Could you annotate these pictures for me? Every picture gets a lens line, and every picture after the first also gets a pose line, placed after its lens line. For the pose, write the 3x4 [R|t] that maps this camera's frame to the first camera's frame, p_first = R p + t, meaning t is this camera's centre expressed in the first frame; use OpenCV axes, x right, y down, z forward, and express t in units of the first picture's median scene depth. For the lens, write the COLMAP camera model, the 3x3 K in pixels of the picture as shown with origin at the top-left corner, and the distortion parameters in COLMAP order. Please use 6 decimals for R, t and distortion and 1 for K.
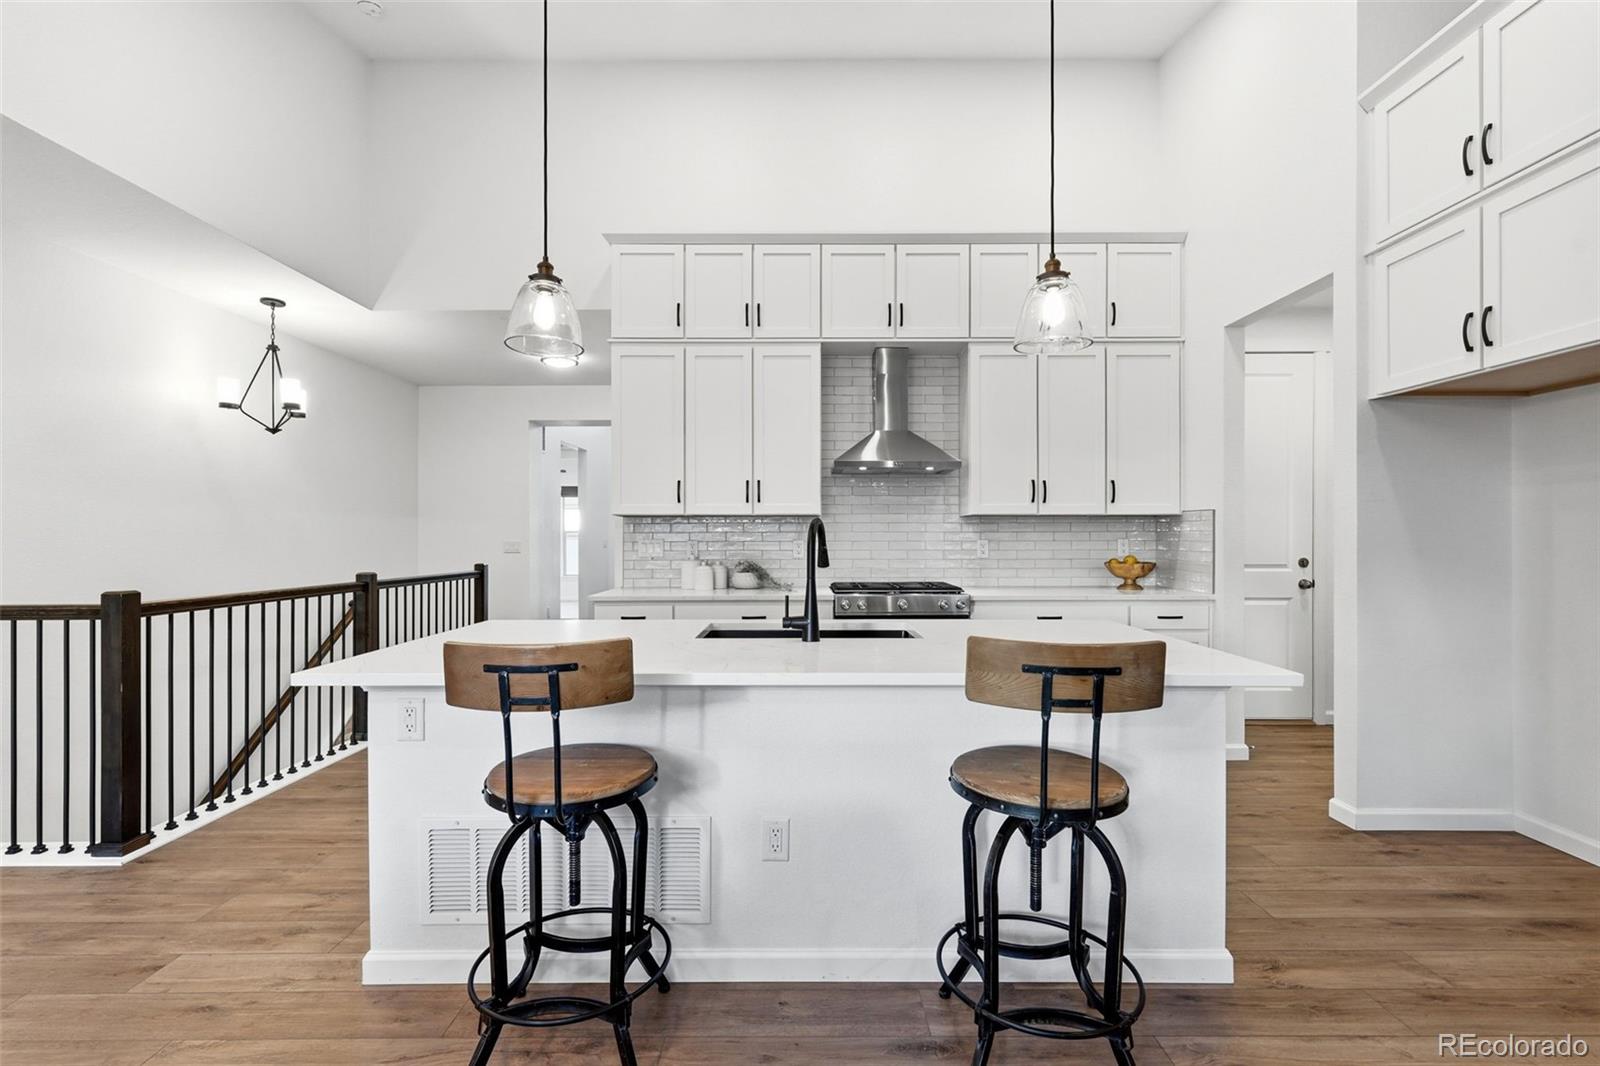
lens RADIAL K [[694.4, 0, 804.6], [0, 694.4, 538.0], [0, 0, 1]] dist [0.001870, 0.000587]
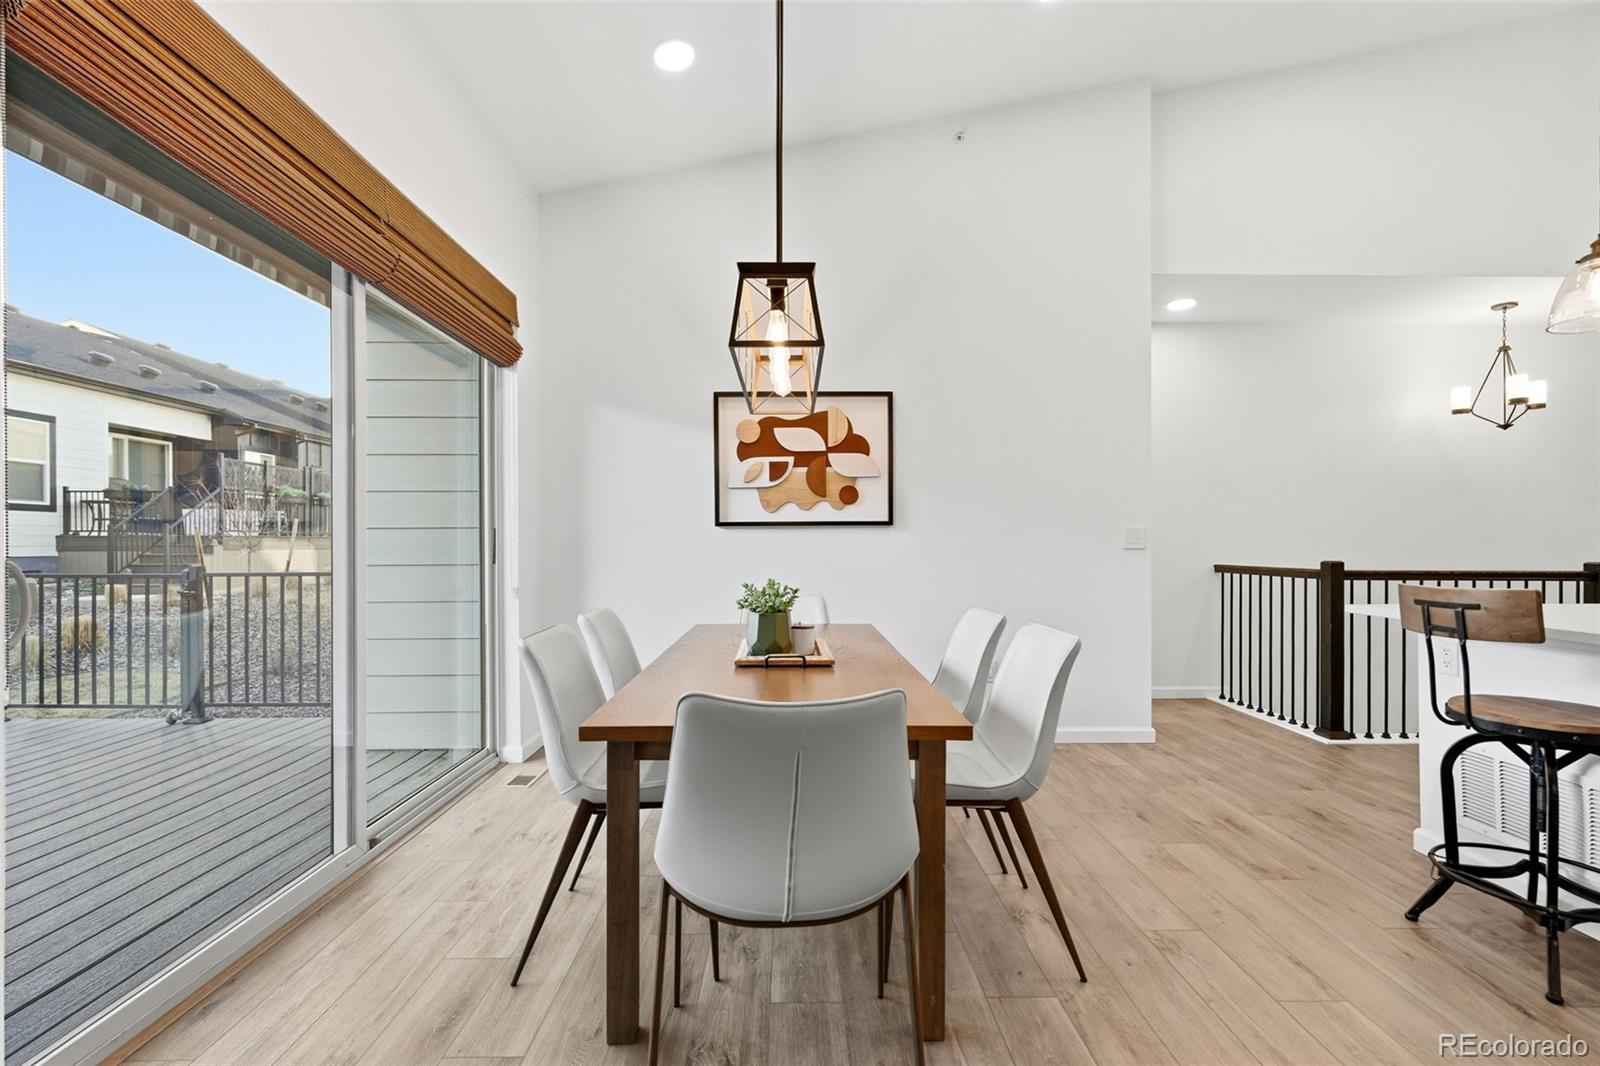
lens RADIAL K [[694.4, 0, 796.5], [0, 694.4, 537.3], [0, 0, 1]] dist [0.001870, 0.000587]
pose [[-0.001429, -0.001196, -0.999998, 0.495404], [-0.003538, 0.999993, -0.001191, 0.032673], [0.999993, 0.003537, -0.001433, -0.132210]]
